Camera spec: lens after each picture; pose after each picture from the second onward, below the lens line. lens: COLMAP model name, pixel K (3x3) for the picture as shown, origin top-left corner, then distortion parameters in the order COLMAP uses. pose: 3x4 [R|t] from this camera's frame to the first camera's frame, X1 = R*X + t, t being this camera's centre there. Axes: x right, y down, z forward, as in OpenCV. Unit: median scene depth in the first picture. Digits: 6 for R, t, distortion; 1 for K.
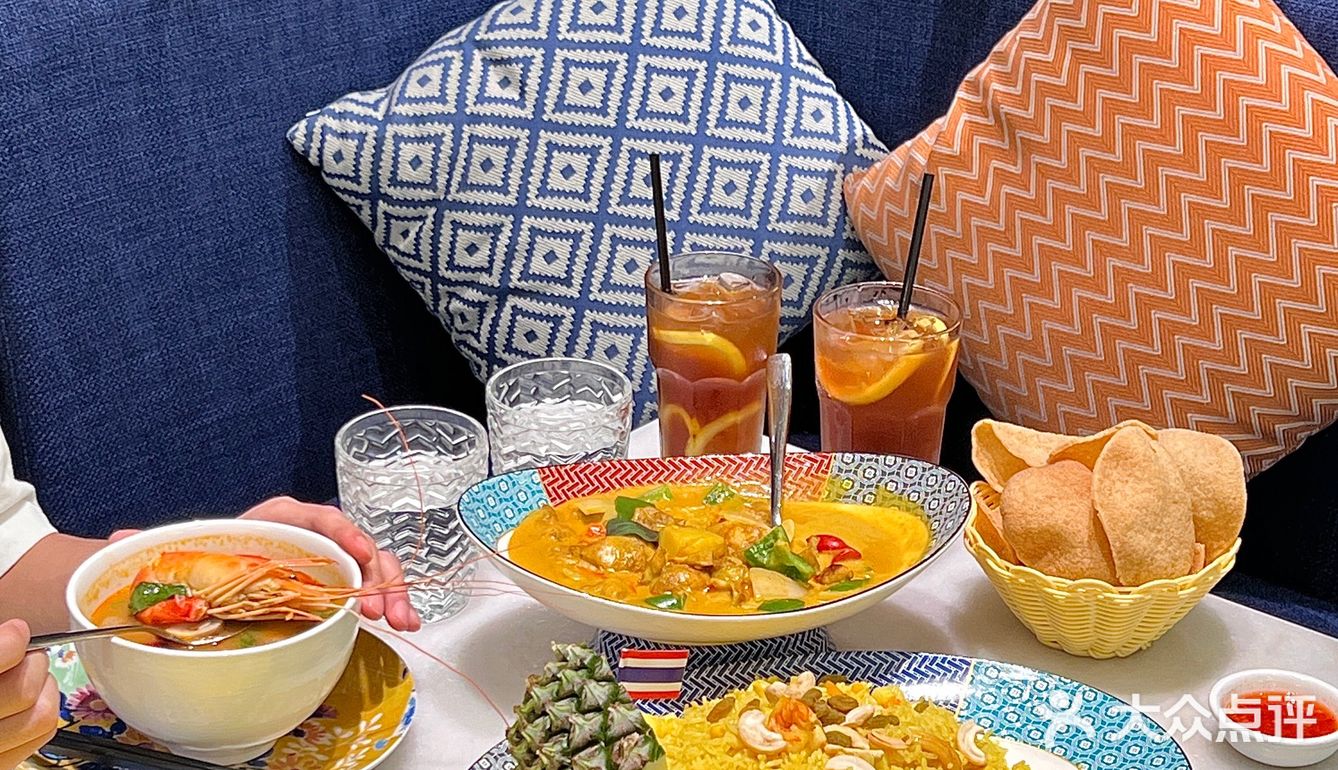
lens RADIAL K [[2533.3, 0, 745.8], [0, 2533.3, 384.1], [0, 0, 1]] dist [0.086031, 0.085164]
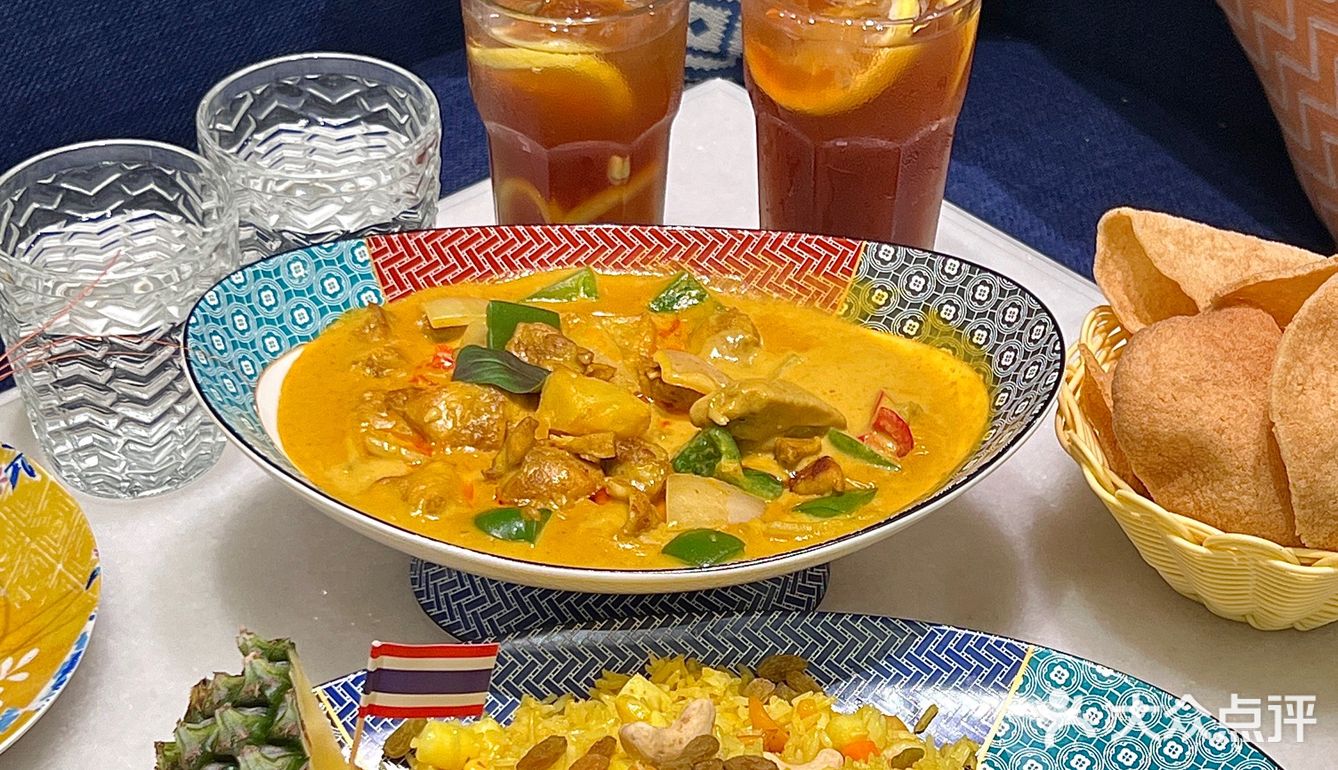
lens RADIAL K [[2533.3, 0, 745.8], [0, 2533.3, 384.1], [0, 0, 1]] dist [0.086031, 0.085164]
pose [[0.987715, 0.095993, -0.123307, 0.055467], [-0.067183, 0.973286, 0.219547, -0.046409], [0.141088, -0.208565, 0.967778, 0.262921]]
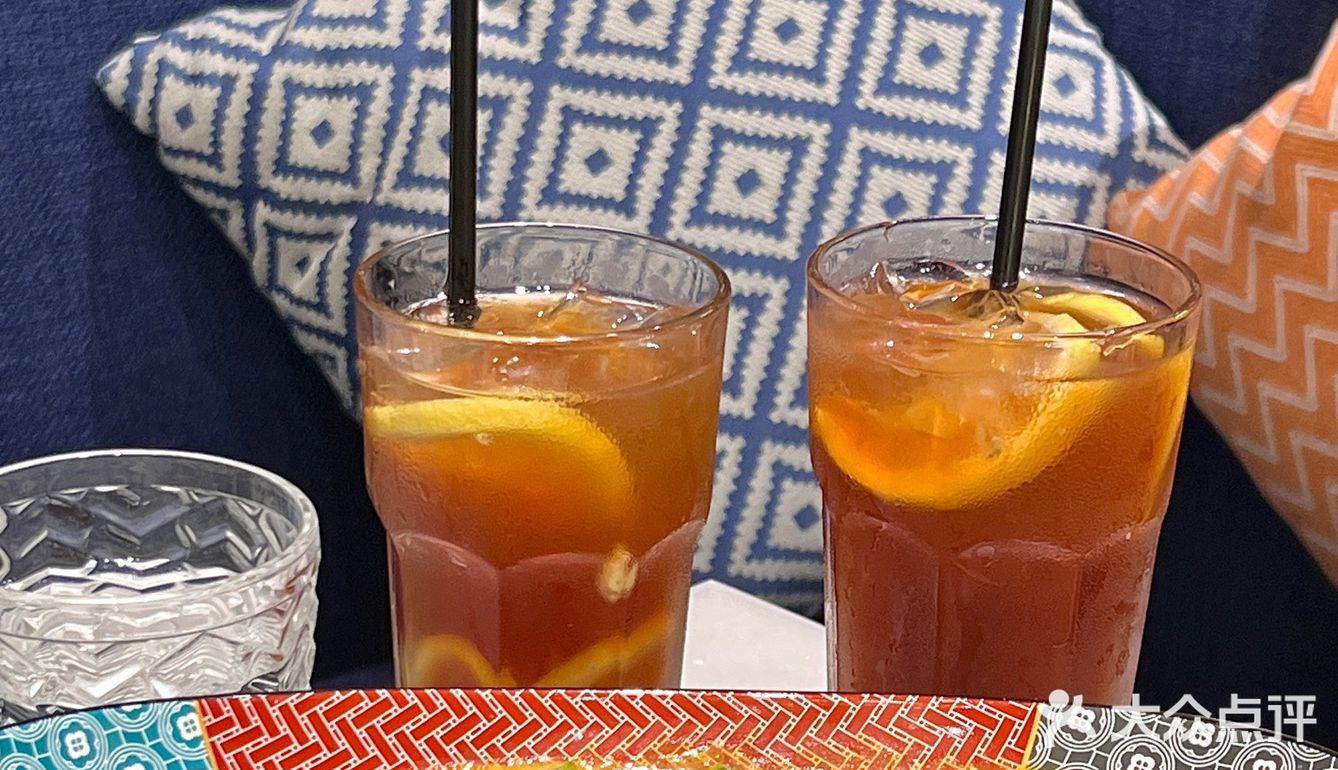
lens RADIAL K [[2958.6, 0, 669.0], [0, 2958.6, 385.0], [0, 0, 1]] dist [0.158592, -0.379381]
pose [[0.992924, 0.044938, -0.109919, 0.017379], [-0.053306, 0.995801, -0.074420, 0.010818], [0.106113, 0.079752, 0.991151, 0.375773]]
